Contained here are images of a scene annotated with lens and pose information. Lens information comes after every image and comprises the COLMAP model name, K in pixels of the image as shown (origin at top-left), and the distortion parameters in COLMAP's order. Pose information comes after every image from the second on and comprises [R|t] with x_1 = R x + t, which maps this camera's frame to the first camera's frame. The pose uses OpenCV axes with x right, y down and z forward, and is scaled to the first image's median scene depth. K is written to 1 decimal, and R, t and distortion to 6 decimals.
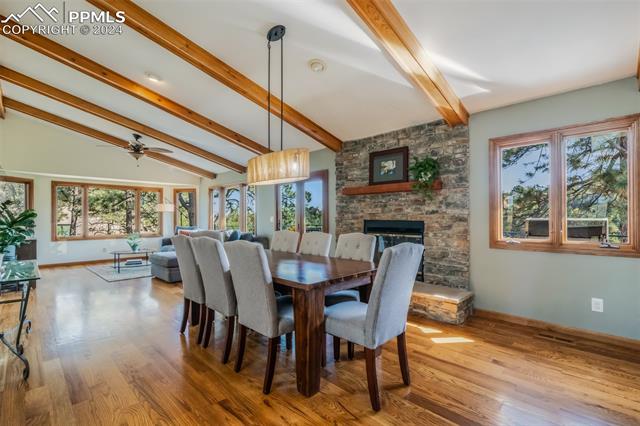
lens RADIAL K [[284.3, 0, 319.7], [0, 284.3, 215.5], [0, 0, 1]] dist [-0.001355, -0.000614]
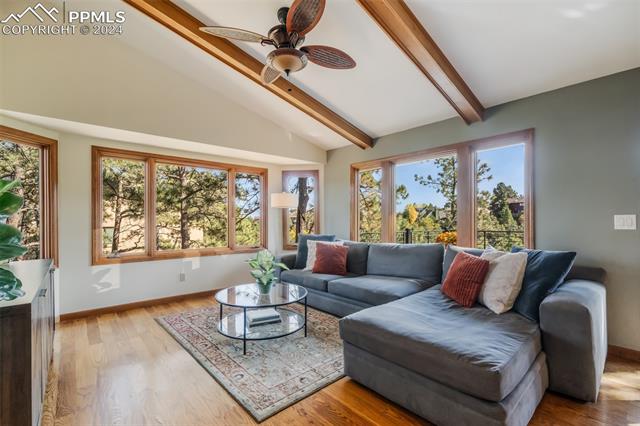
lens RADIAL K [[284.3, 0, 319.6], [0, 284.3, 218.8], [0, 0, 1]] dist [-0.001355, -0.000614]
pose [[0.996177, 0.003223, -0.087300, -0.450886], [-0.003003, 0.999992, 0.002657, 0.005189], [0.087308, -0.002385, 0.996179, 0.481893]]
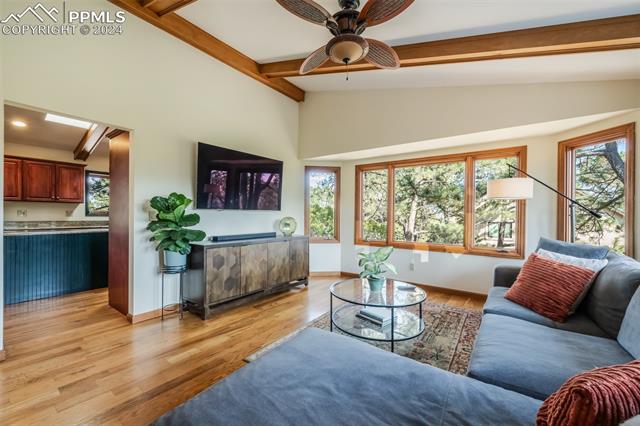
lens RADIAL K [[260.2, 0, 320.9], [0, 260.2, 215.0], [0, 0, 1]] dist [-0.000128, -0.000276]
pose [[0.128747, 0.004019, -0.991669, -0.235767], [-0.005266, 0.999980, 0.003369, 0.009240], [0.991663, 0.004789, 0.128766, 0.741649]]
